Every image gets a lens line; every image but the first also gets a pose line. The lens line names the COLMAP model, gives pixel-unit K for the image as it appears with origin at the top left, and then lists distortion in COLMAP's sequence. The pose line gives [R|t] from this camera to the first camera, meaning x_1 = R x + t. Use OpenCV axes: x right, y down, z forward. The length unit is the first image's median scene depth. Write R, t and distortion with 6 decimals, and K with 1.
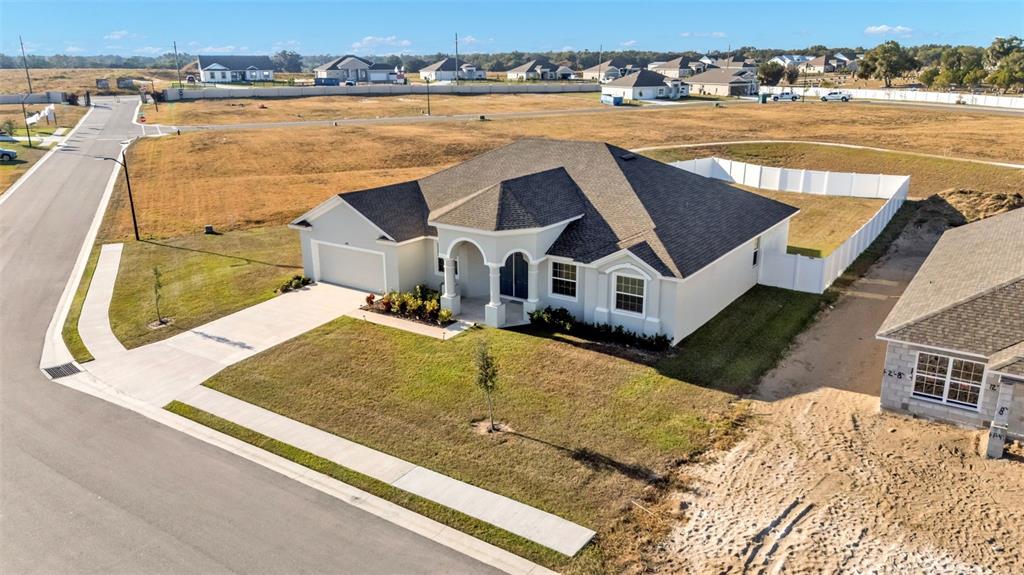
lens RADIAL K [[720.5, 0, 512.0], [0, 720.5, 287.5], [0, 0, 1]] dist [0.000208, -0.000125]
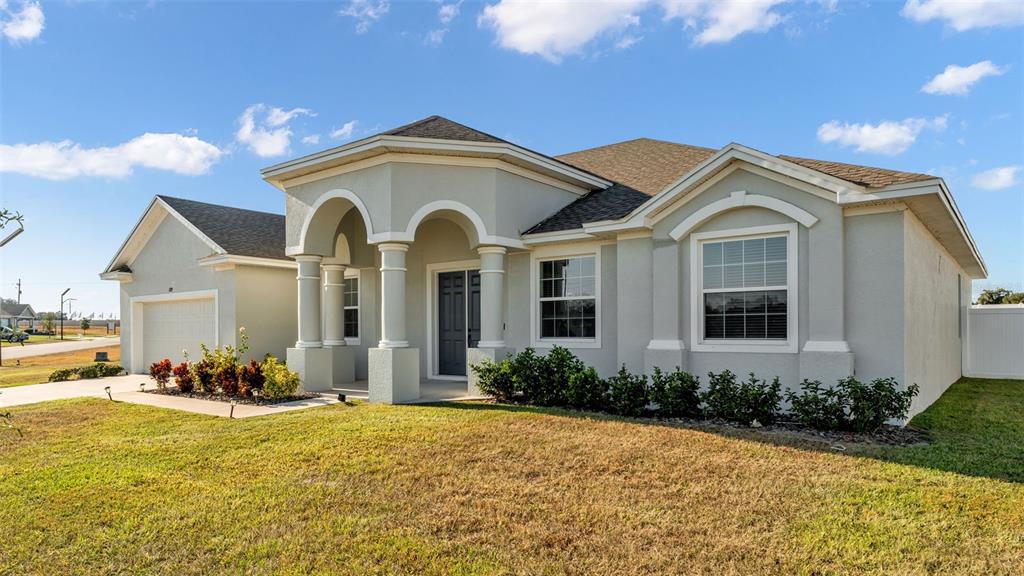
lens RADIAL K [[720.5, 0, 512.0], [0, 720.5, 288.0], [0, 0, 1]] dist [0.000208, -0.000125]
pose [[0.999027, 0.005239, -0.043793, 0.062634], [-0.017598, 0.957815, -0.286848, 0.110943], [0.040443, 0.287339, 0.956975, 0.639226]]
